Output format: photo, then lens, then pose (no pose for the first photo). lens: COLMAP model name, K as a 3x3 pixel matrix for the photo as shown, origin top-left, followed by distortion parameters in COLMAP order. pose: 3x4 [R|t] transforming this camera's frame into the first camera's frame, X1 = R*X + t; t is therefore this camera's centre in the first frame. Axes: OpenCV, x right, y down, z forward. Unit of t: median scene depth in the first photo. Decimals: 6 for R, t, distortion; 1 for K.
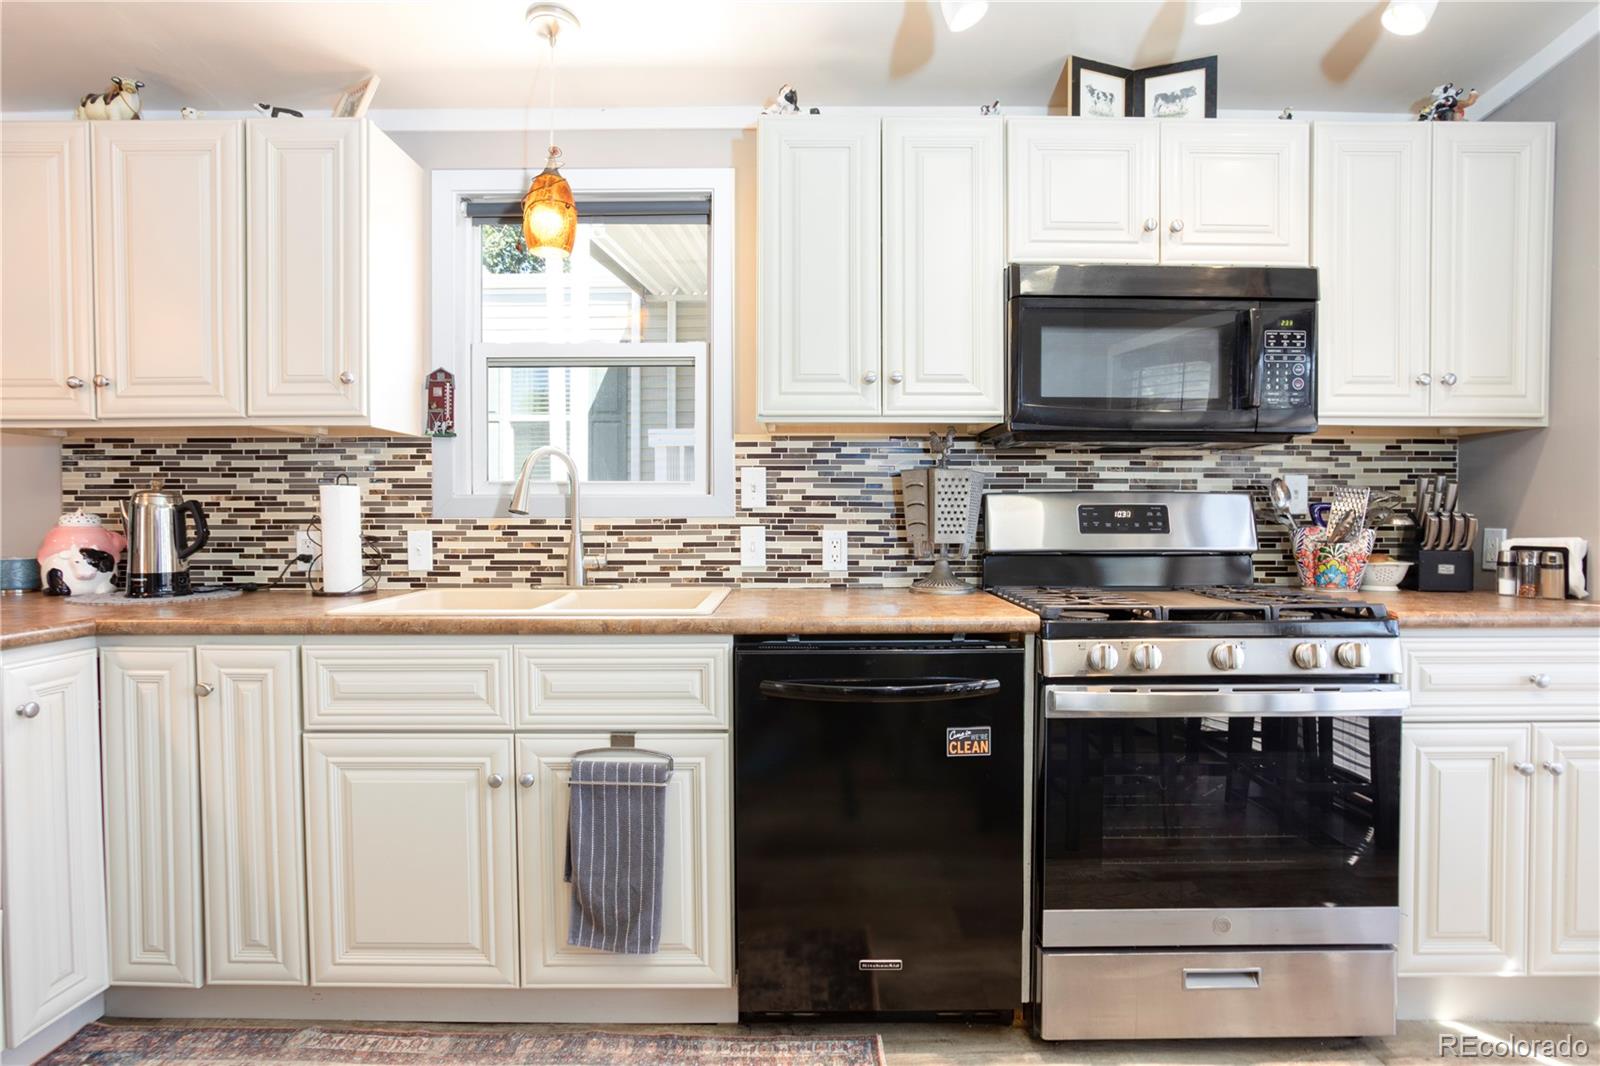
lens RADIAL K [[836.3, 0, 800.0], [0, 836.3, 533.0], [0, 0, 1]] dist [-0.054287, 0.032381]
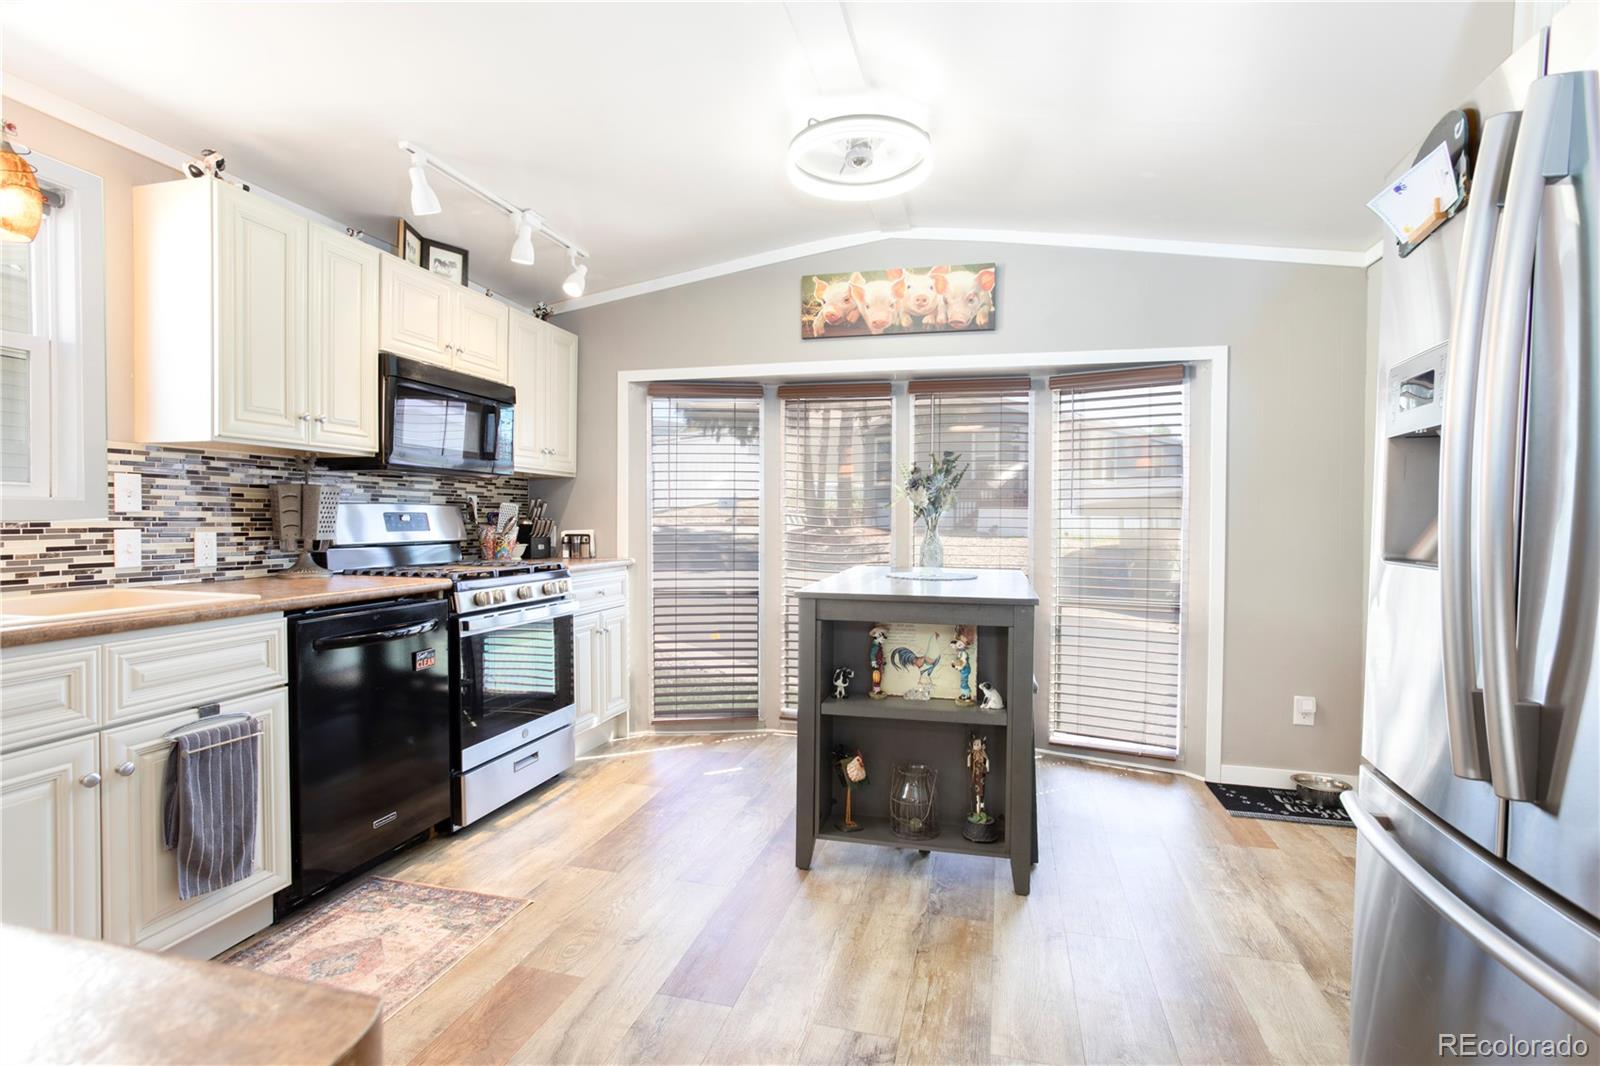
lens RADIAL K [[776.2, 0, 800.0], [0, 776.2, 533.0], [0, 0, 1]] dist [-0.044914, 0.028353]
pose [[0.256374, -0.016553, 0.966436, -0.775540], [0.015155, 0.999799, 0.013104, -0.003325], [-0.966459, 0.011286, 0.256573, -0.067500]]
